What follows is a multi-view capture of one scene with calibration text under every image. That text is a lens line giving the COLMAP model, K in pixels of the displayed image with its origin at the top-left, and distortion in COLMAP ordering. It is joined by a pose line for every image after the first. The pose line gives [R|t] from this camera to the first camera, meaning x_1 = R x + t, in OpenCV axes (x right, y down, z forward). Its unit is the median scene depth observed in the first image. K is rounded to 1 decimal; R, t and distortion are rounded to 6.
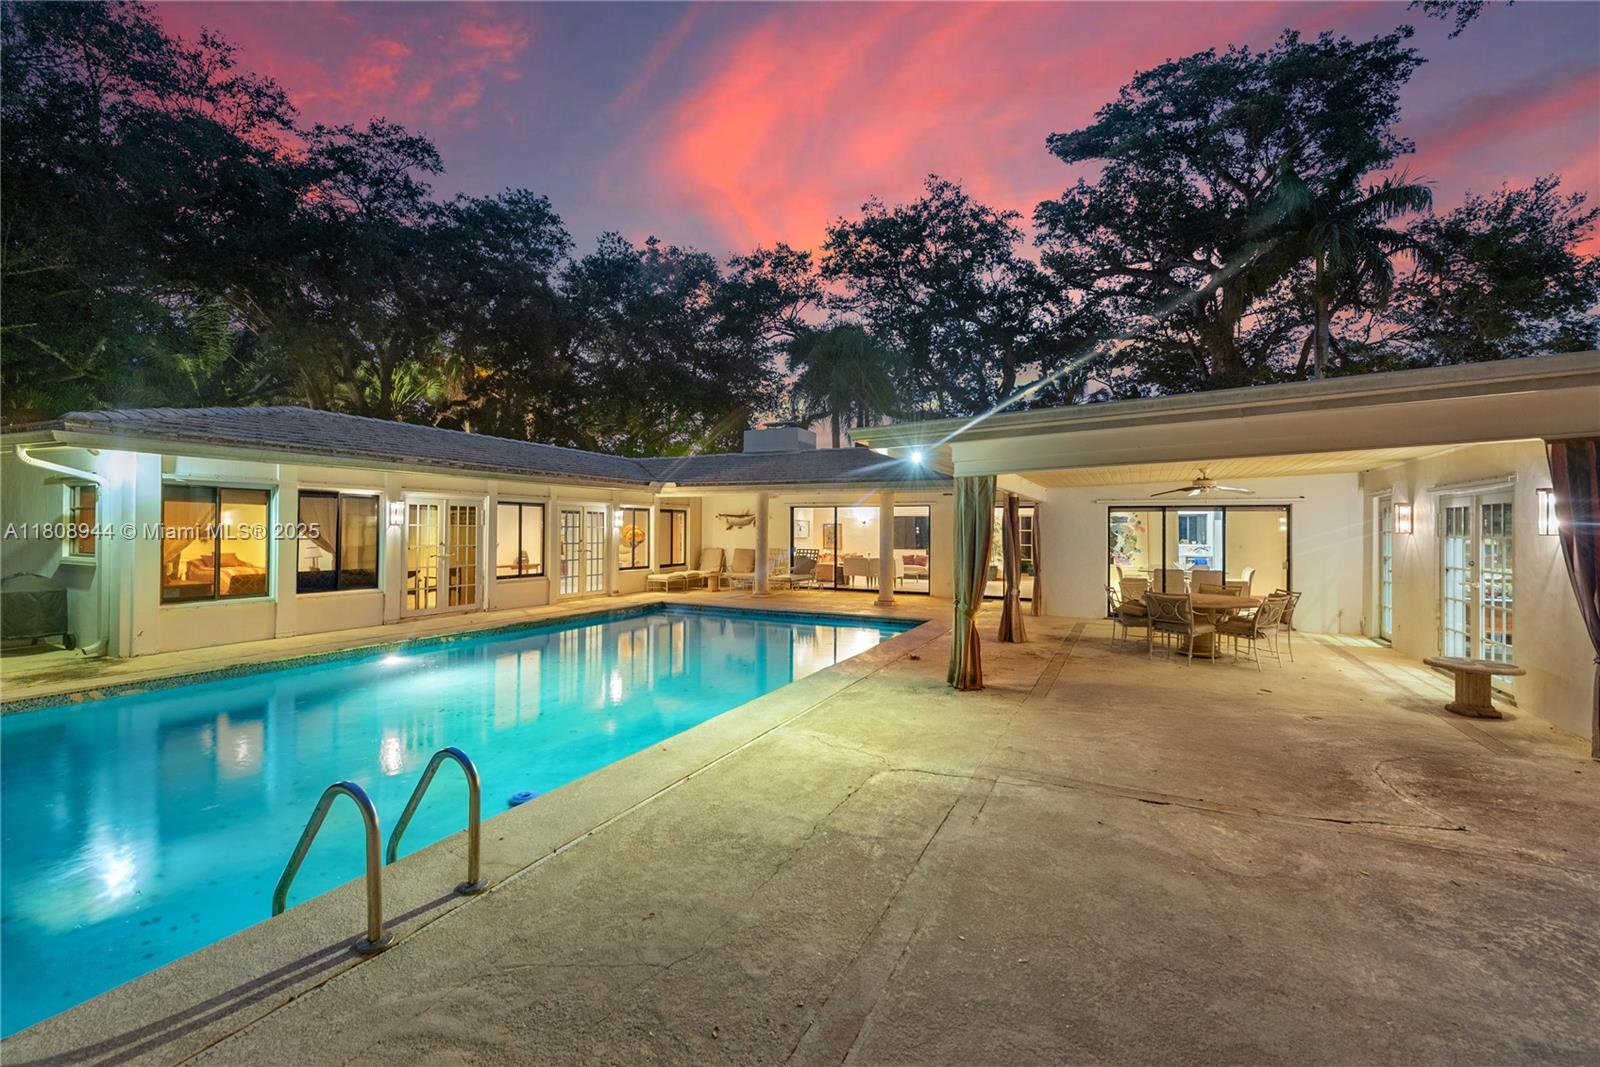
lens RADIAL K [[699.1, 0, 799.1], [0, 699.1, 528.1], [0, 0, 1]] dist [-0.000154, -0.000799]
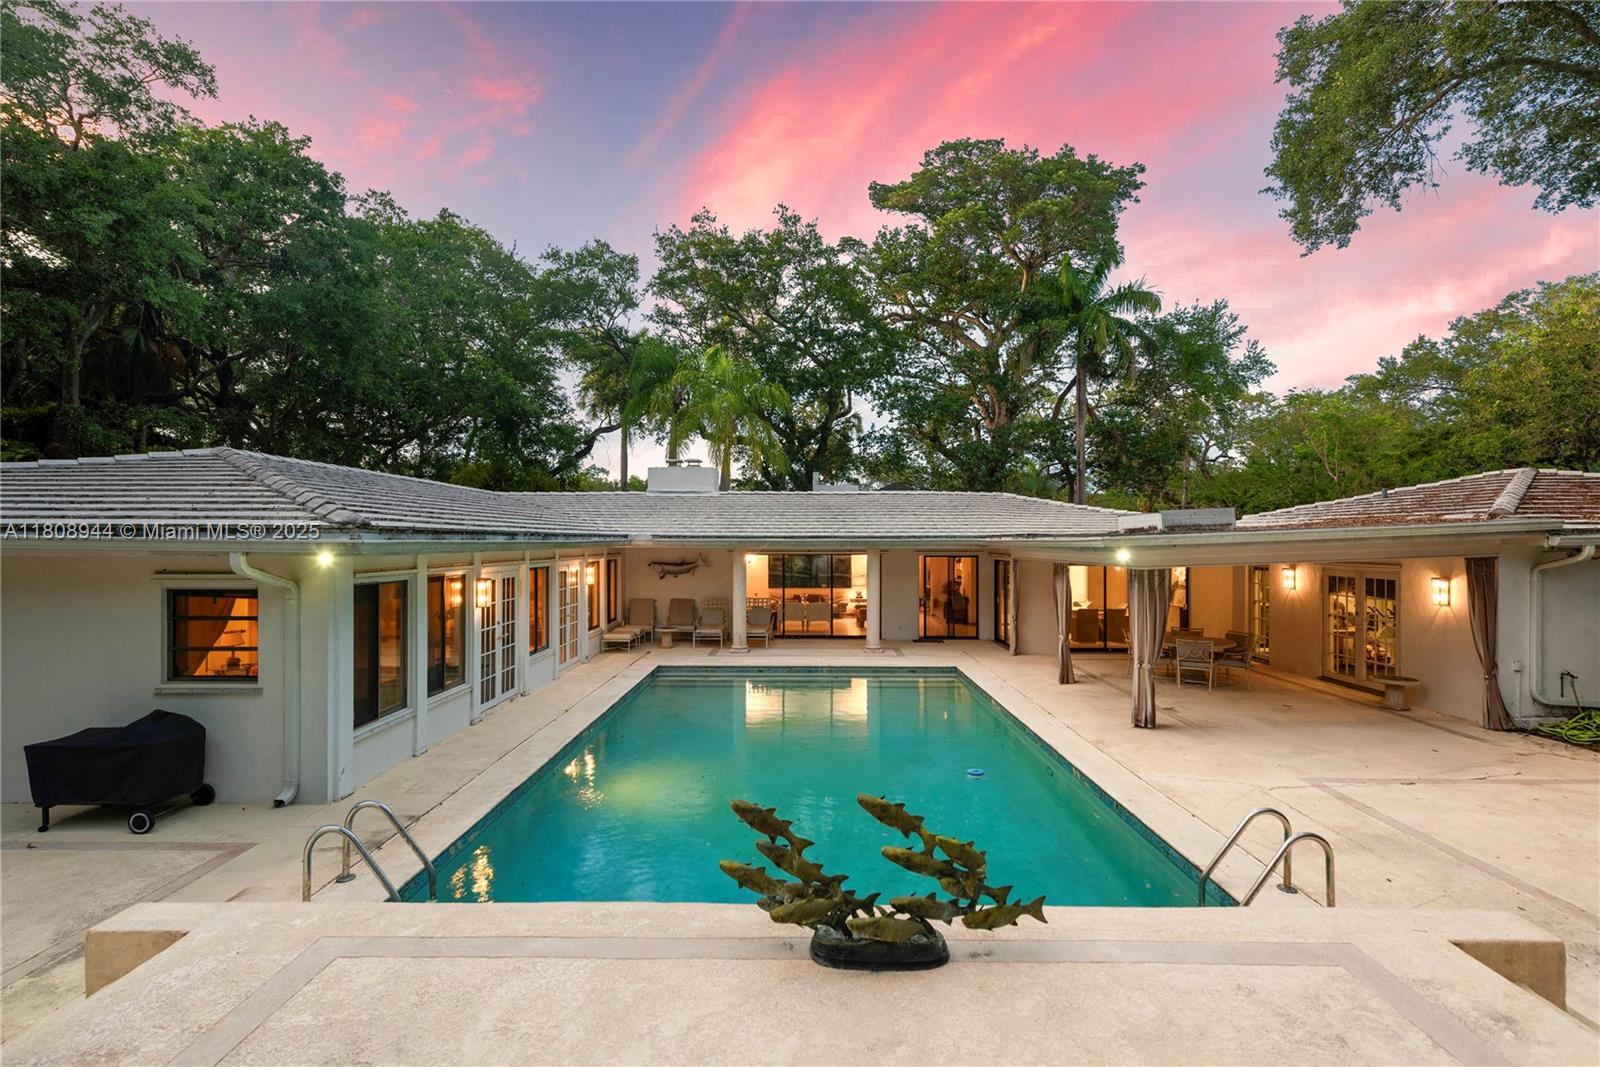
lens RADIAL K [[797.2, 0, 799.7], [0, 797.2, 538.0], [0, 0, 1]] dist [-0.004138, -0.000647]
pose [[0.896101, -0.001011, 0.443849, -0.315556], [0.001322, 0.999999, -0.000390, -0.039911], [-0.443848, 0.000936, 0.896101, -0.017148]]
